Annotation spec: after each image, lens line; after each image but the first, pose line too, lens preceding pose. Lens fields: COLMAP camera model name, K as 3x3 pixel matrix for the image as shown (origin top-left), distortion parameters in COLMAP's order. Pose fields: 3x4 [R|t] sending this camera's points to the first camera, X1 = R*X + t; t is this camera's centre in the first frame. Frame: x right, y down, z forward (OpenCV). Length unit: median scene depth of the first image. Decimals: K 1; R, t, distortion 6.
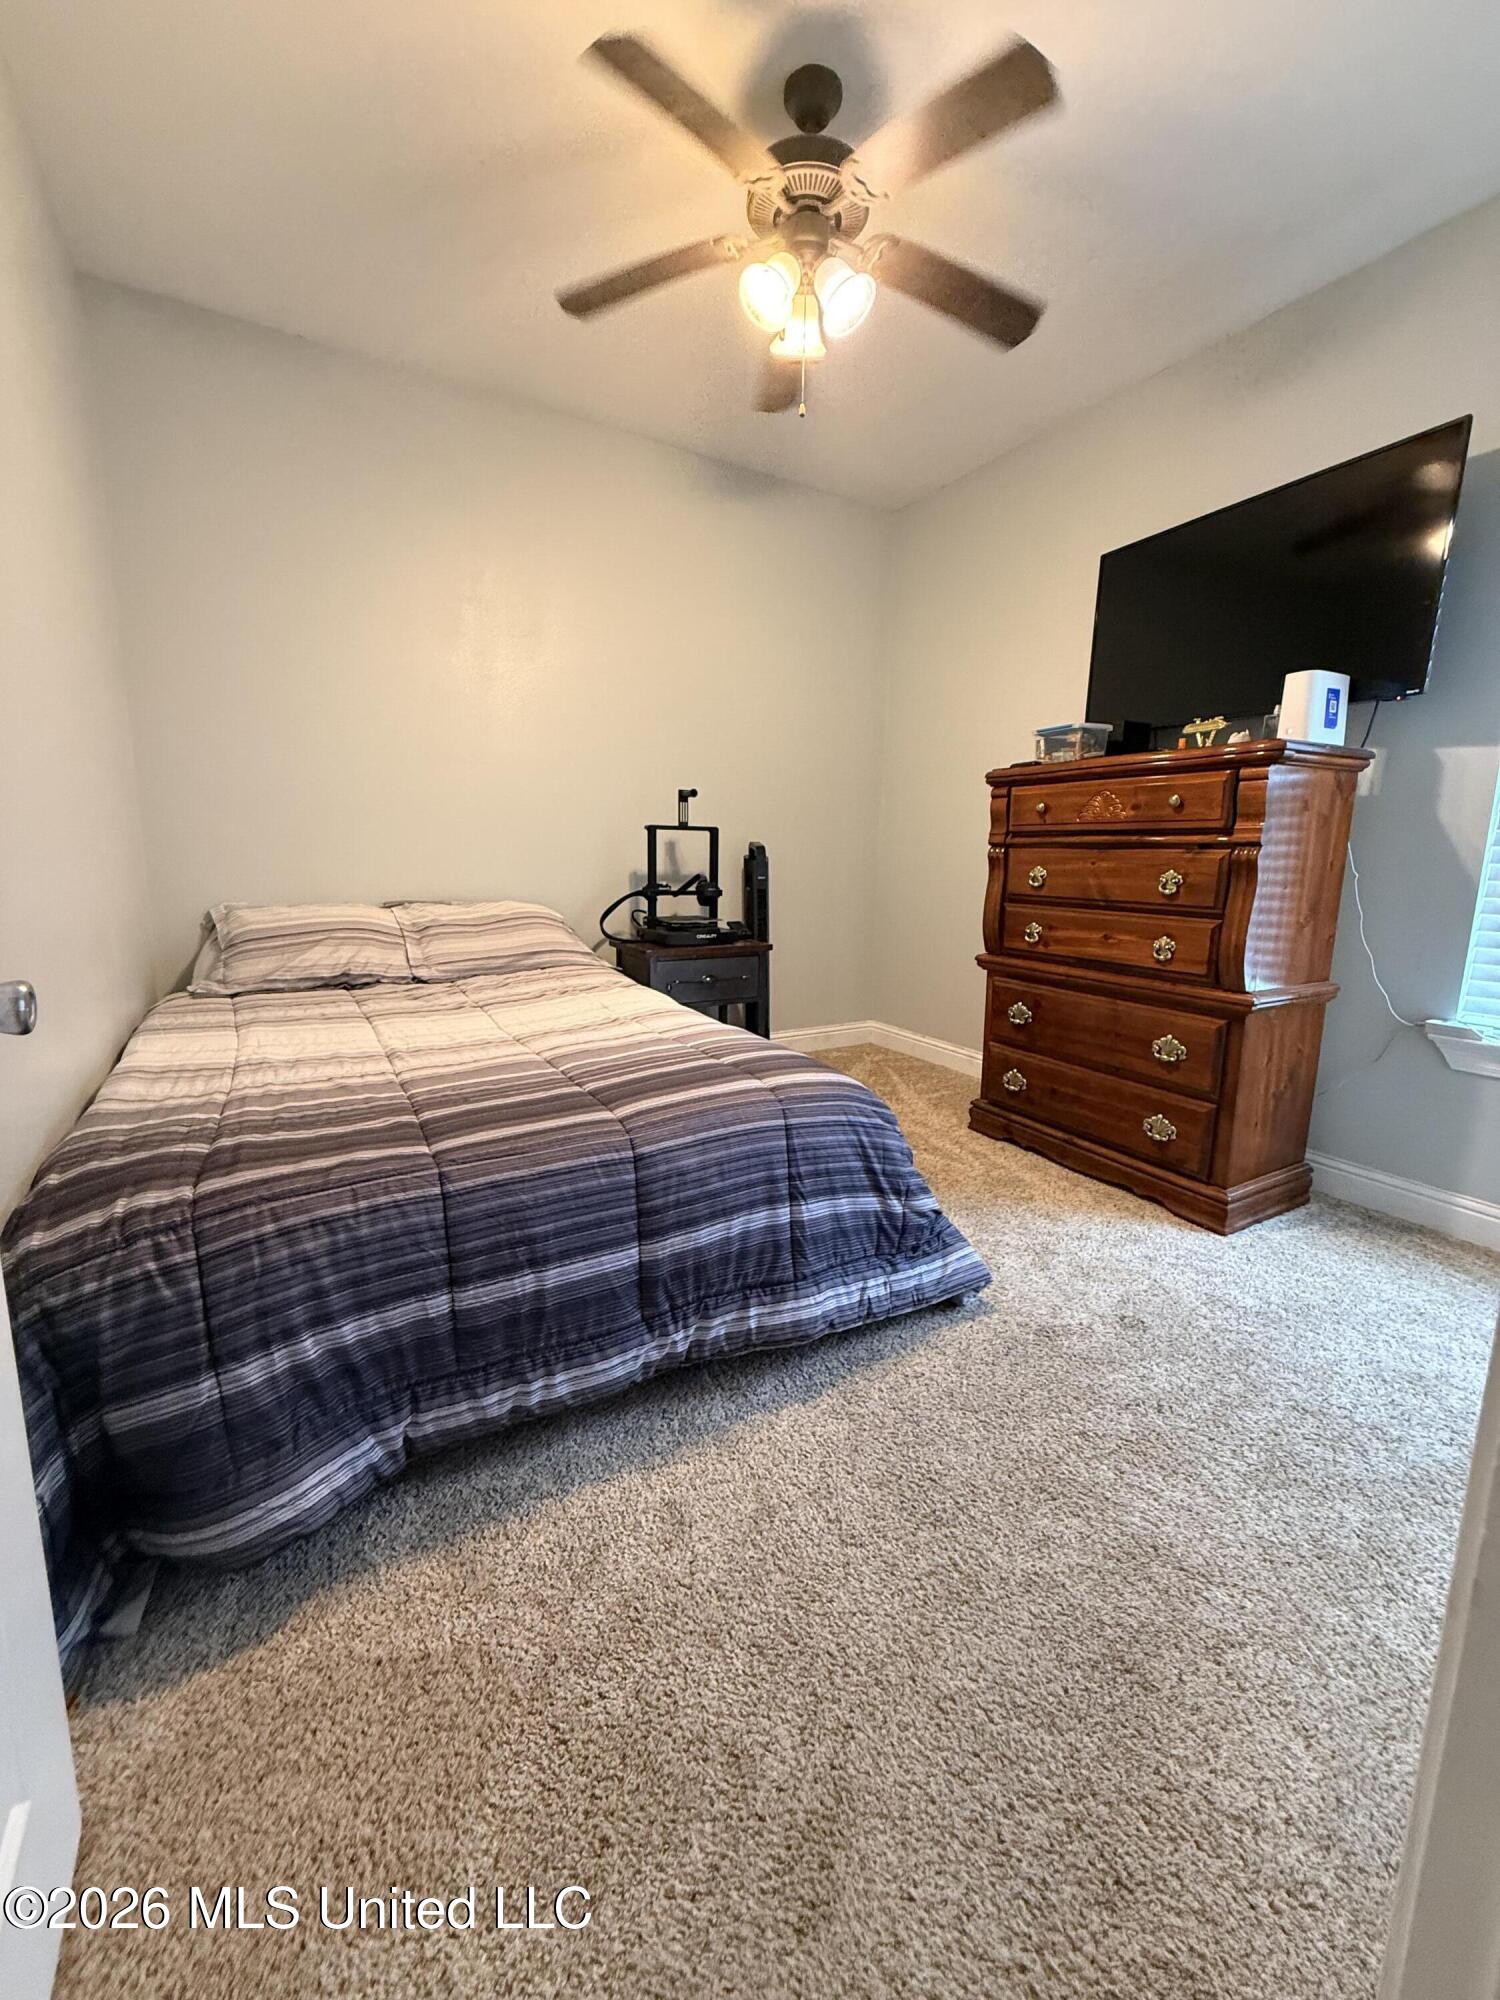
lens RADIAL K [[798.4, 0, 752.2], [0, 798.4, 994.8], [0, 0, 1]] dist [-0.000155, 0.000642]
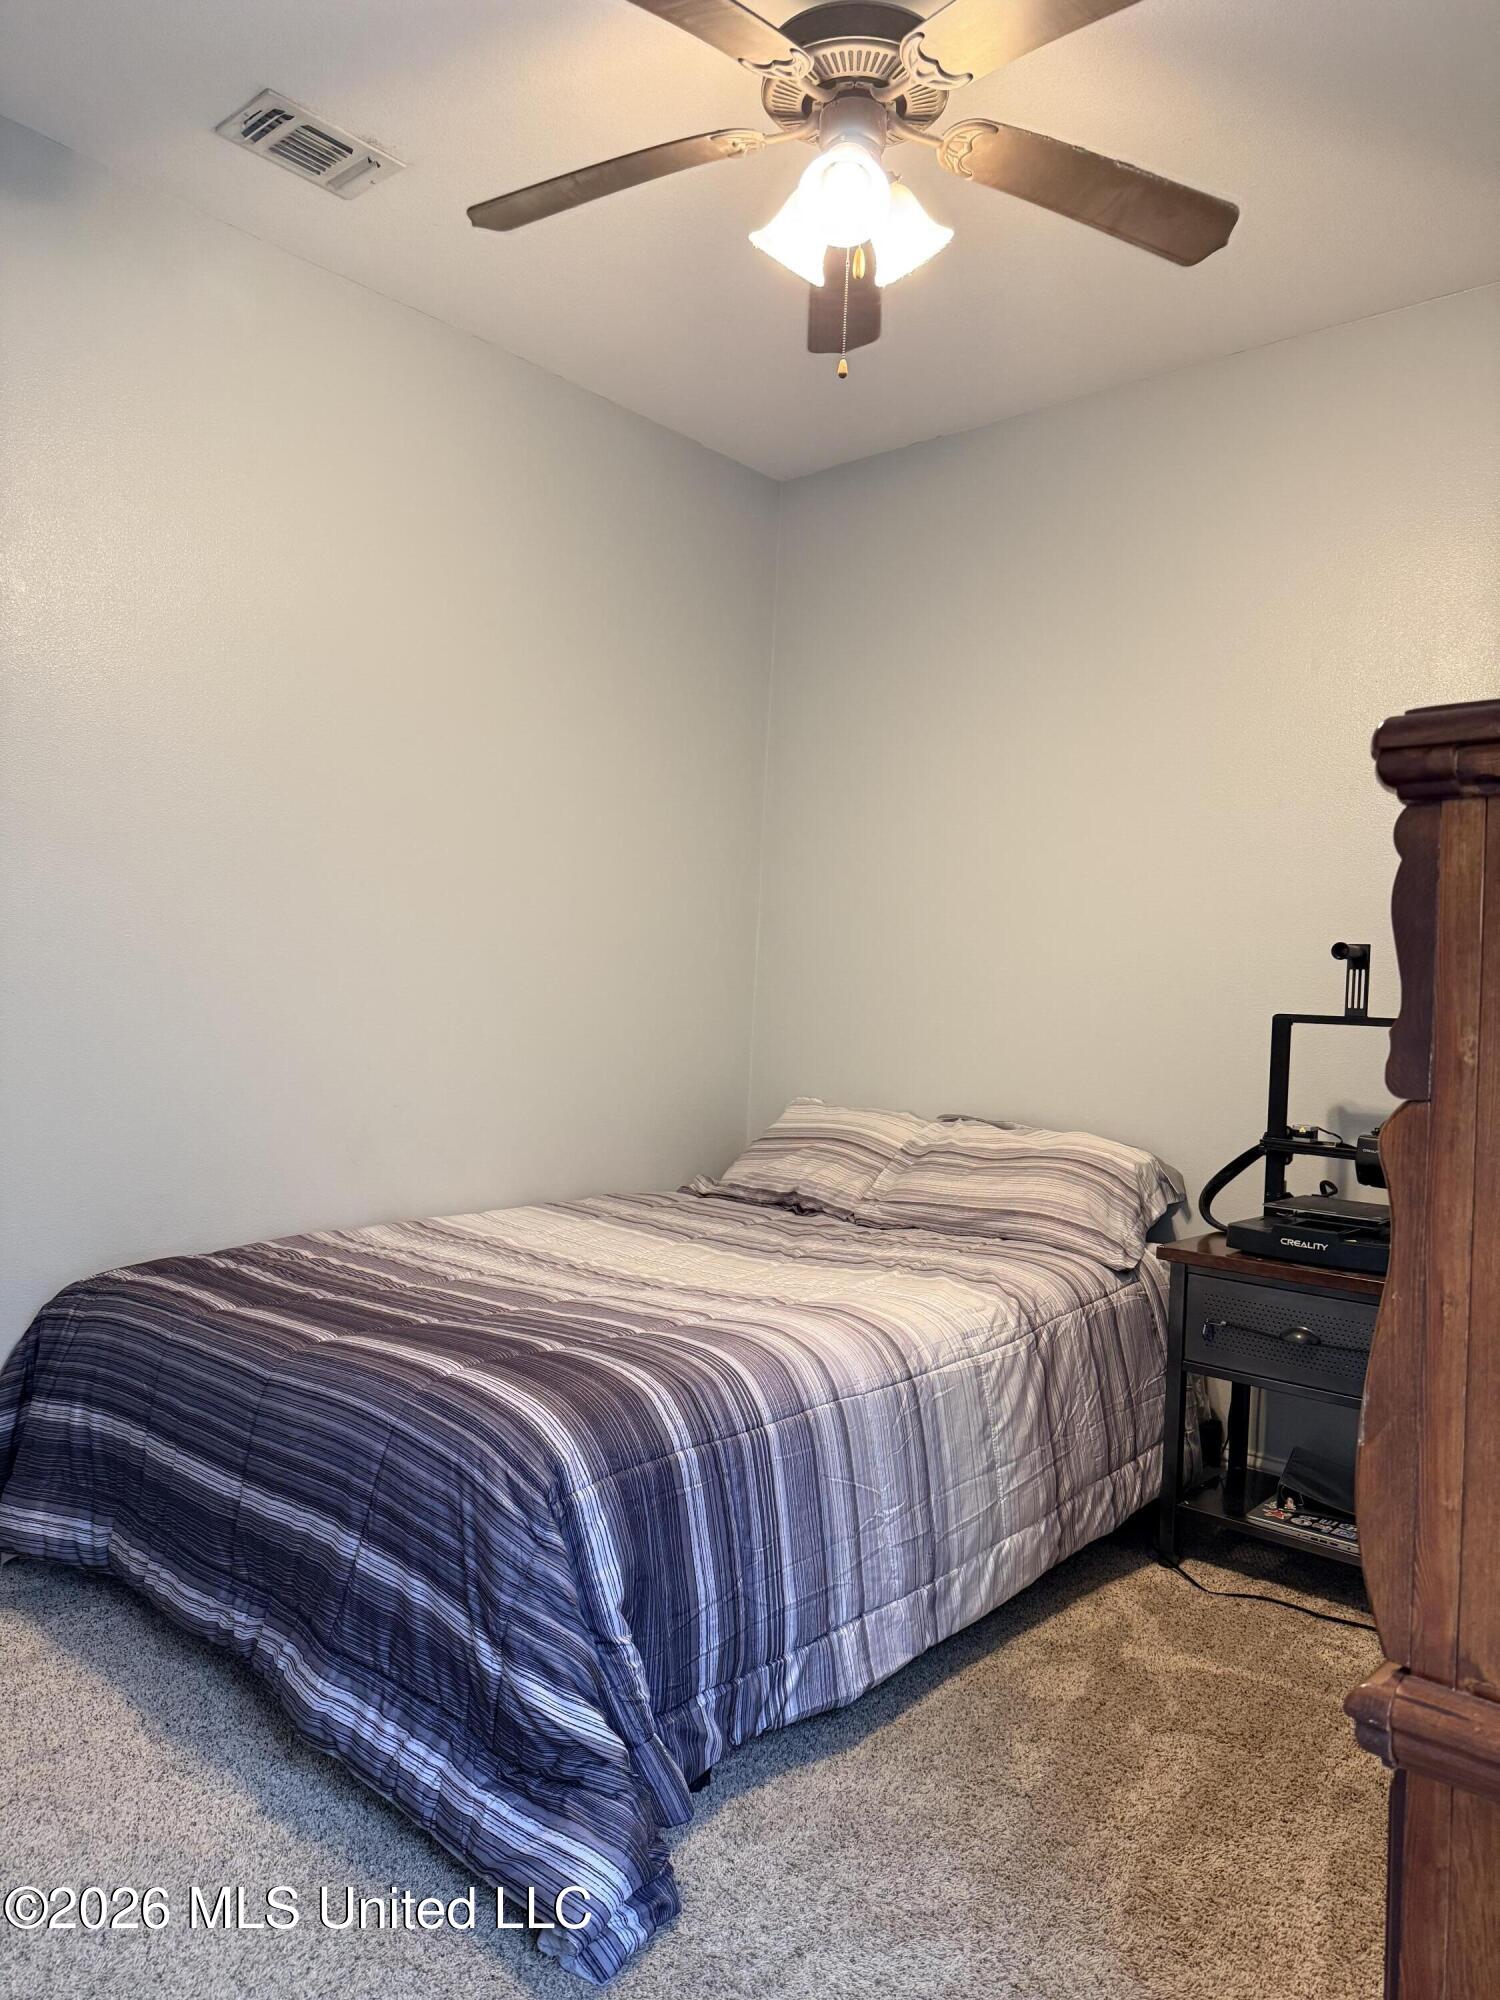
lens RADIAL K [[1409.8, 0, 753.4], [0, 1409.8, 998.4], [0, 0, 1]] dist [0.068583, -0.074934]
pose [[0.294021, 0.000100, -0.955799, 1.251161], [-0.204750, 0.976792, -0.062883, -0.181138], [0.933611, 0.214189, 0.287218, 0.790748]]
